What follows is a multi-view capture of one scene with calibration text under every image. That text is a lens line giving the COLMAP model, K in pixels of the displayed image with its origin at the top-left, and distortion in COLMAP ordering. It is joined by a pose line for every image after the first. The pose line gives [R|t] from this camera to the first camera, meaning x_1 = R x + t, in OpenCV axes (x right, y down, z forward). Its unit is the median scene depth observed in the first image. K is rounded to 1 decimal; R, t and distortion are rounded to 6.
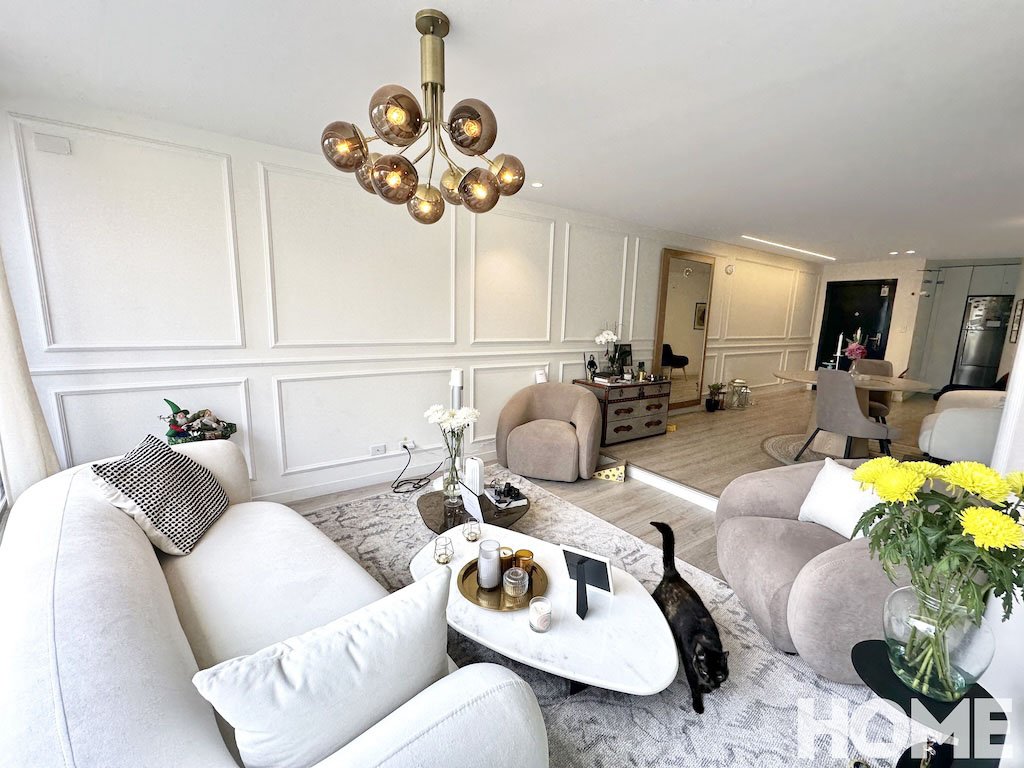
lens RADIAL K [[415.1, 0, 525.9], [0, 415.1, 383.3], [0, 0, 1]] dist [0.026060, -0.000115]
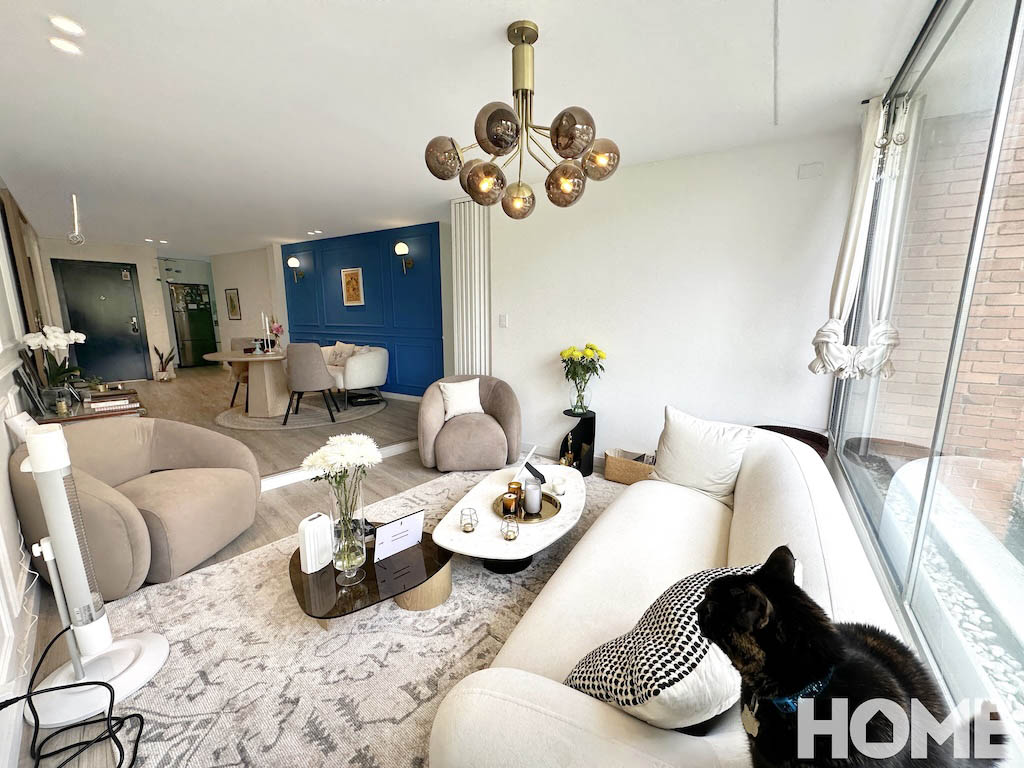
lens RADIAL K [[401.7, 0, 512.0], [0, 401.7, 384.0], [0, 0, 1]] dist [0.000358, -0.000015]
pose [[-0.186560, -0.198619, 0.962157, -0.419887], [0.147890, 0.962514, 0.227368, -0.067773], [-0.971249, 0.184711, -0.150193, 0.417598]]
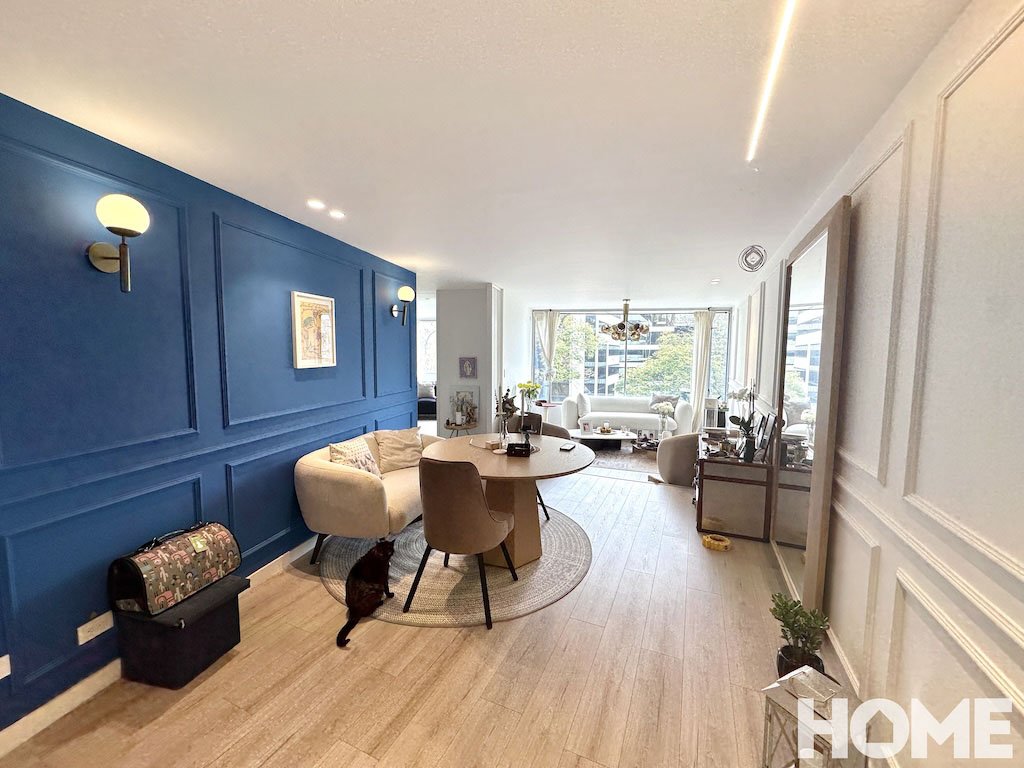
lens RADIAL K [[407.8, 0, 512.0], [0, 407.8, 384.0], [0, 0, 1]] dist [-0.001709, -0.000416]
pose [[-0.864755, 0.002571, -0.502188, 0.917602], [-0.113210, 0.973248, 0.199928, -0.220363], [0.489267, 0.229741, -0.841330, 1.304721]]
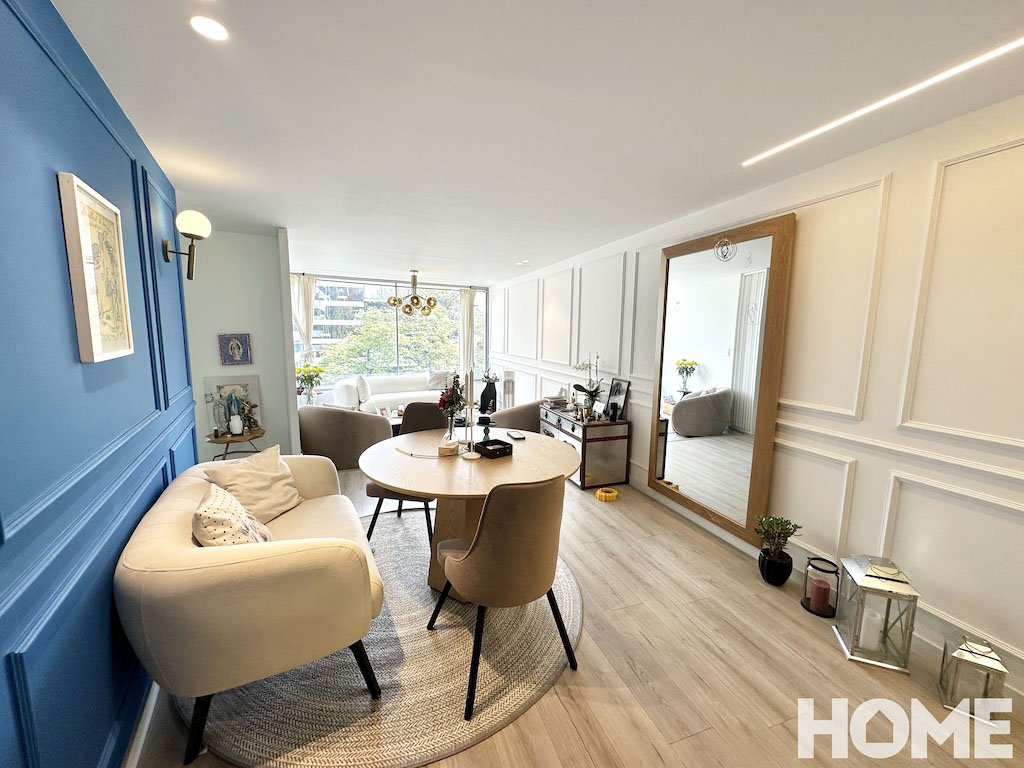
lens RADIAL K [[407.8, 0, 512.0], [0, 407.8, 384.0], [0, 0, 1]] dist [-0.001709, -0.000416]
pose [[-0.281077, 0.090503, -0.955408, 1.052840], [-0.173477, 0.974352, 0.143333, -0.159851], [0.943876, 0.206029, -0.258168, 0.976819]]
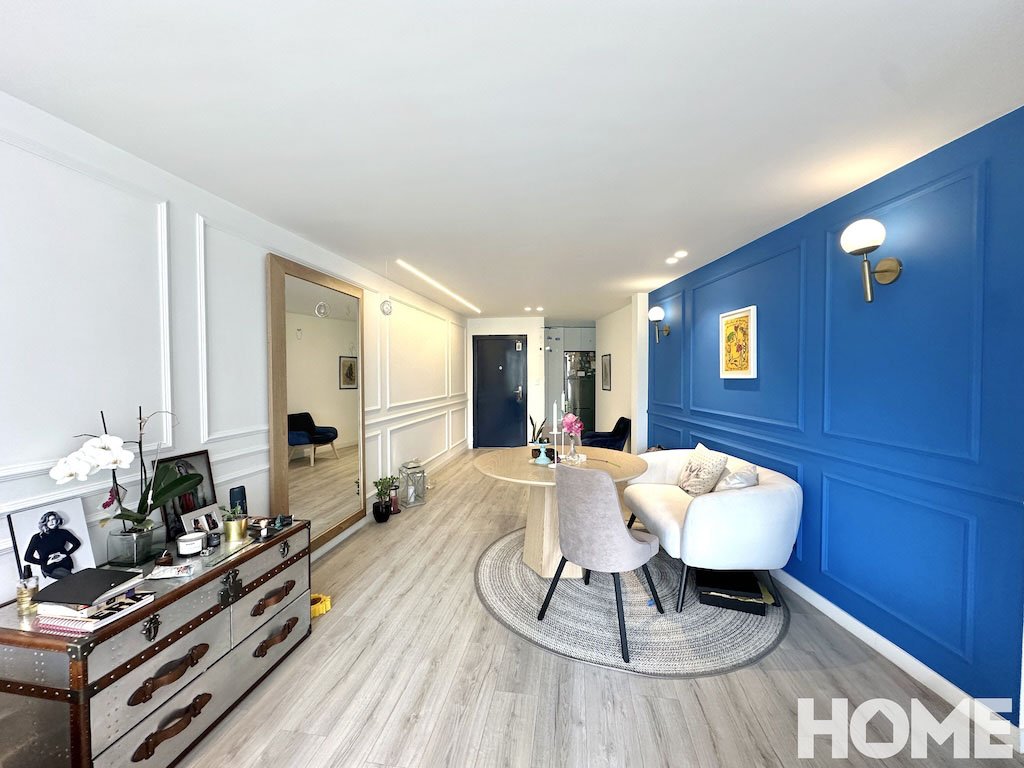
lens RADIAL K [[407.8, 0, 512.0], [0, 407.8, 384.0], [0, 0, 1]] dist [-0.001709, -0.000416]
pose [[0.705889, -0.051086, 0.706478, 0.175531], [0.135343, 0.988747, -0.063733, -0.089756], [-0.695272, 0.140606, 0.704860, 0.450822]]
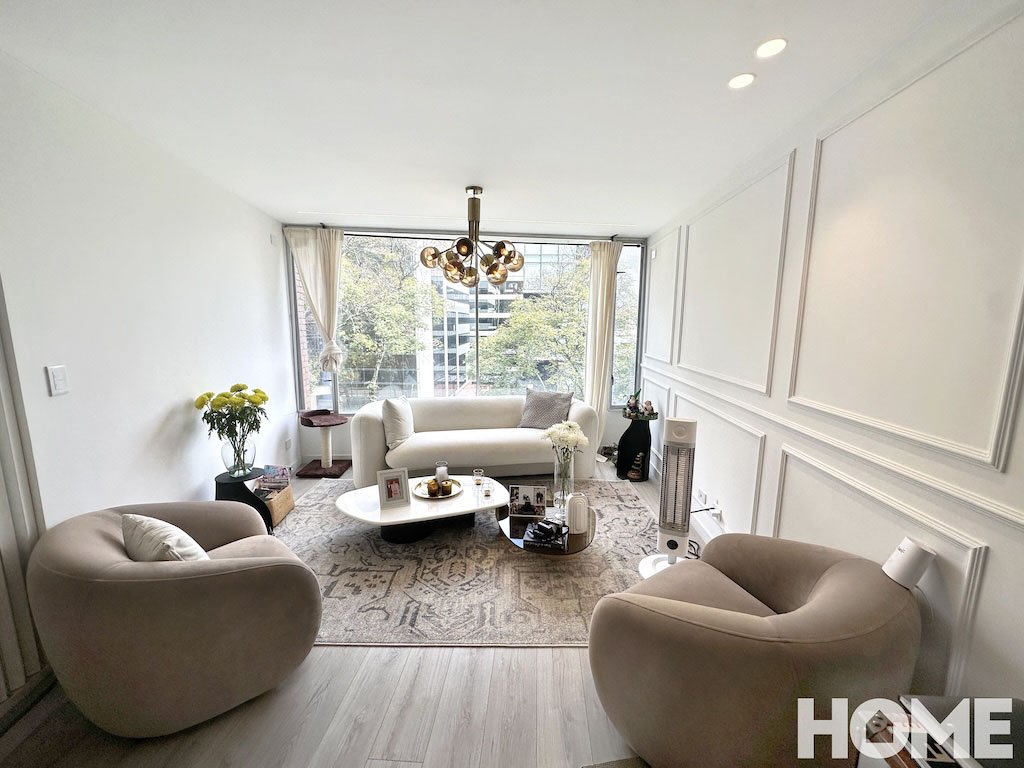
lens RADIAL K [[401.7, 0, 512.0], [0, 401.7, 384.0], [0, 0, 1]] dist [0.000358, -0.000015]
pose [[-0.632606, 0.085551, -0.769734, 0.359392], [-0.147858, 0.962258, 0.228466, -0.137090], [0.760229, 0.258340, -0.596081, 0.761708]]
